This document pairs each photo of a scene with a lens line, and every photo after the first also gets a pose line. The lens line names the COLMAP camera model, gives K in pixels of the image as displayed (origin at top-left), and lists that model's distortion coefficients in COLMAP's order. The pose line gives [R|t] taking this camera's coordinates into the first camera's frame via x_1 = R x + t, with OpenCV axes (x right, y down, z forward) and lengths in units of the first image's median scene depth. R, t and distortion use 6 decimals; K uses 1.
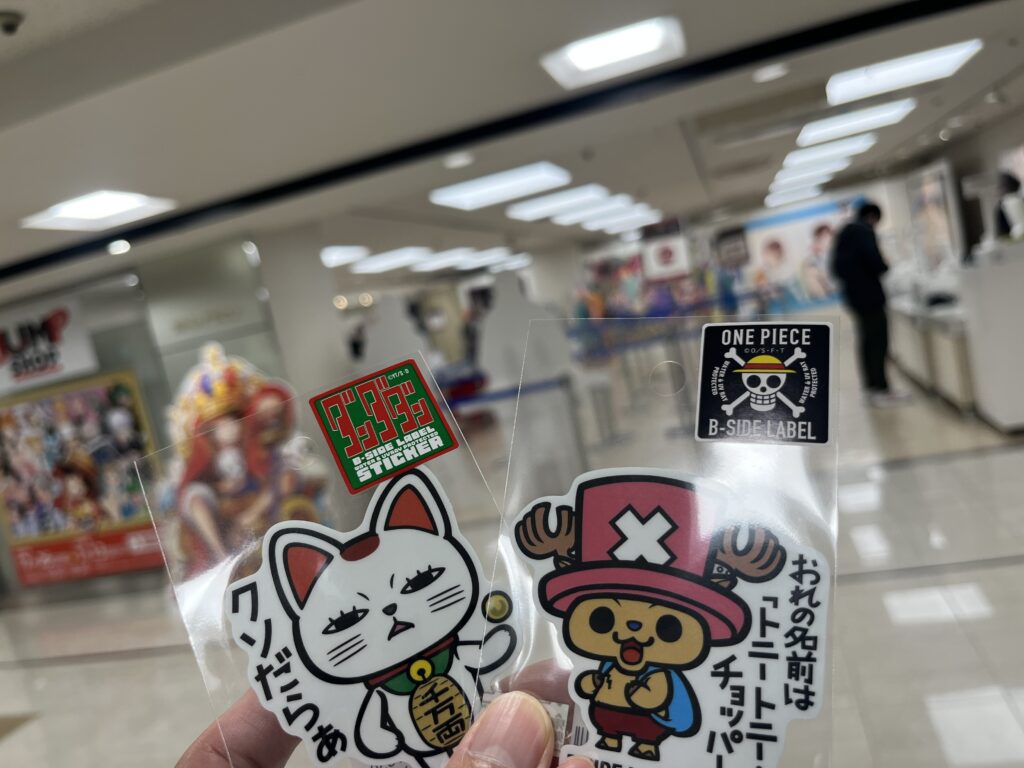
lens RADIAL K [[771.3, 0, 511.6], [0, 771.3, 382.5], [0, 0, 1]] dist [0.002148, 0.000384]
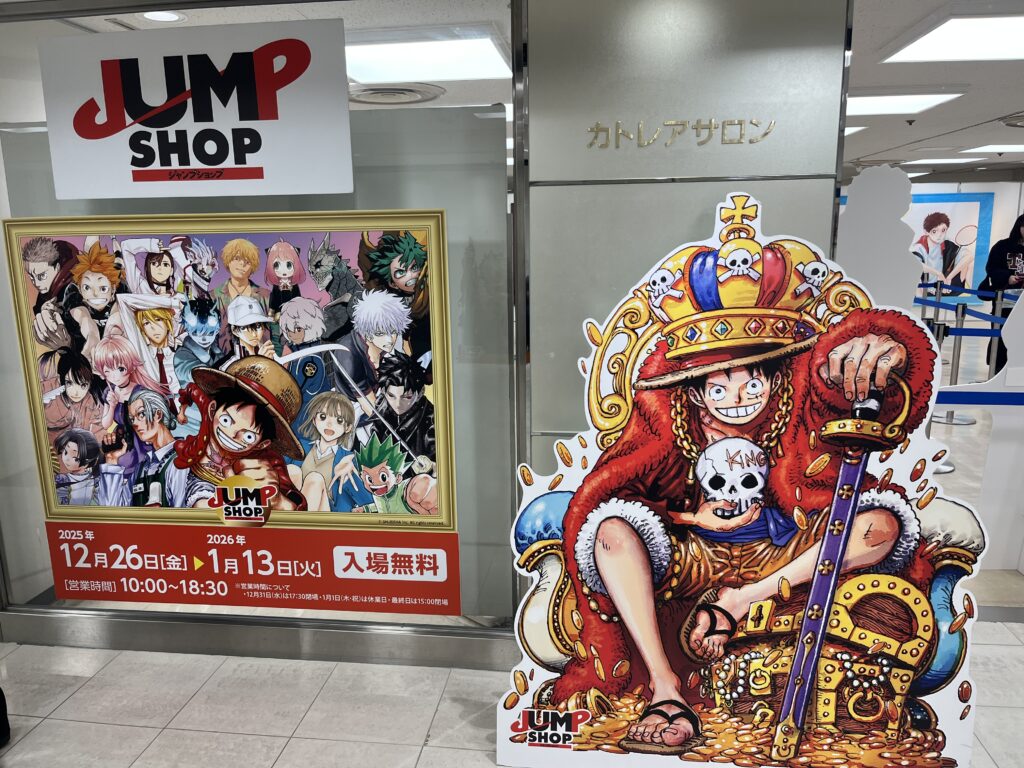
lens RADIAL K [[771.3, 0, 513.7], [0, 771.3, 386.6], [0, 0, 1]] dist [0.002148, 0.000384]
pose [[0.968811, 0.168297, 0.181885, -0.494981], [-0.184824, 0.979673, 0.077978, 0.040539], [-0.165064, -0.109163, 0.980223, 0.509488]]
